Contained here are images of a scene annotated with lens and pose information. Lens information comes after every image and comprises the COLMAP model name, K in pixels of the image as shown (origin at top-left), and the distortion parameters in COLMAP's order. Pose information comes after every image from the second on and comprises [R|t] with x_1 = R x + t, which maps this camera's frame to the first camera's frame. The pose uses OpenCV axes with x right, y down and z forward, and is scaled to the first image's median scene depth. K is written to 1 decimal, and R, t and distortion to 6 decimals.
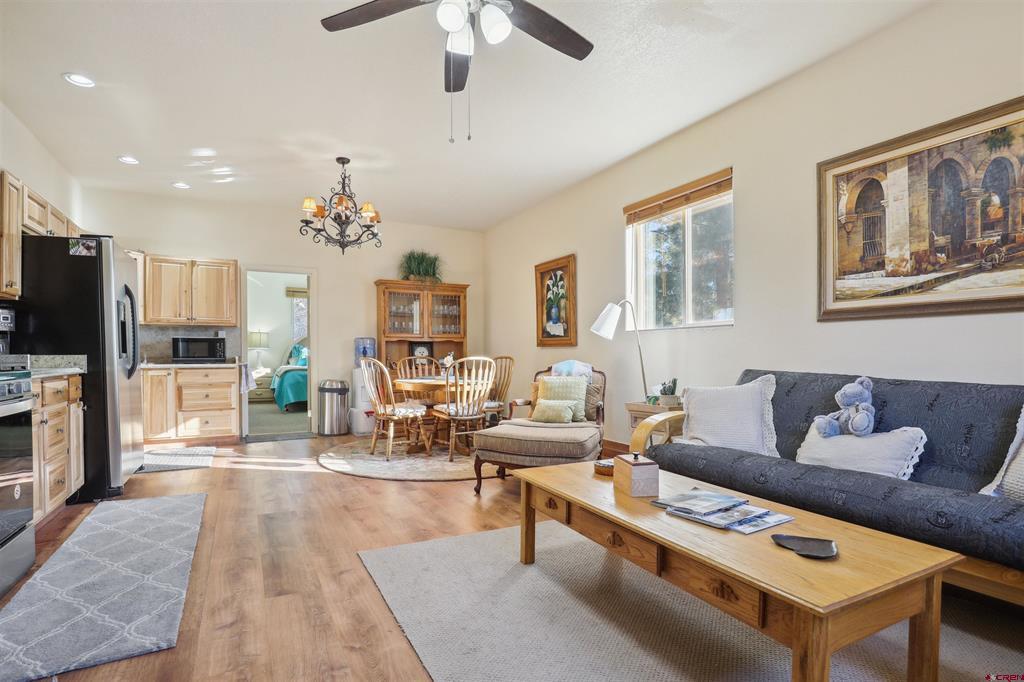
lens RADIAL K [[500.2, 0, 511.2], [0, 500.2, 347.1], [0, 0, 1]] dist [-0.034871, 0.008601]
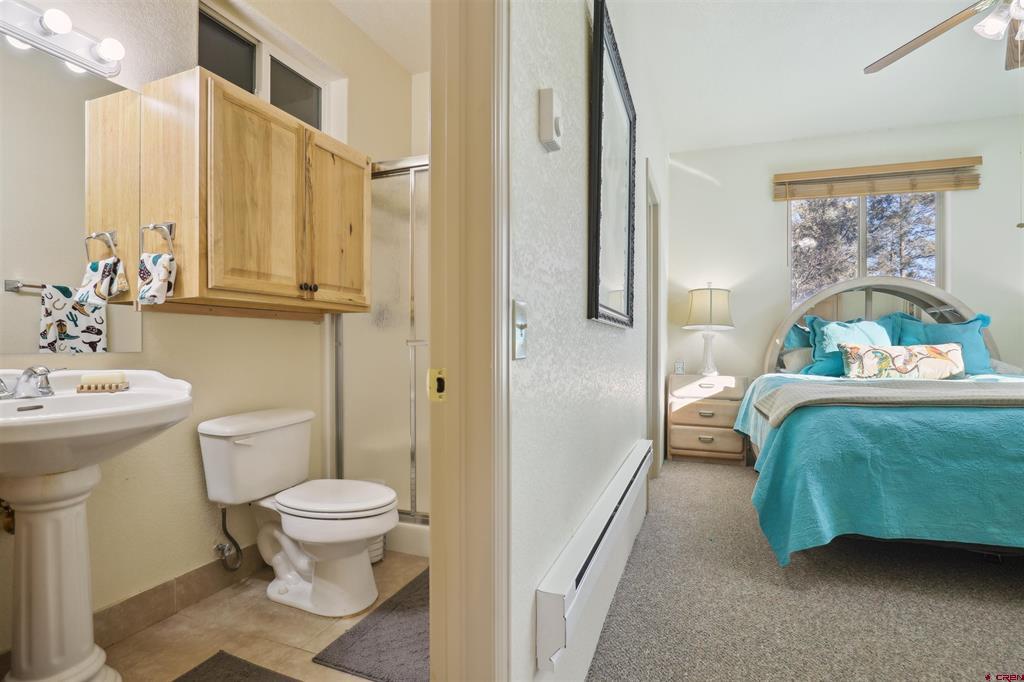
lens RADIAL K [[500.2, 0, 511.2], [0, 500.2, 347.1], [0, 0, 1]] dist [-0.034871, 0.008601]
pose [[0.646823, 0.010712, -0.762565, -0.303074], [0.002483, 0.999866, 0.016151, 0.011978], [0.762636, -0.012341, 0.646710, 0.616103]]
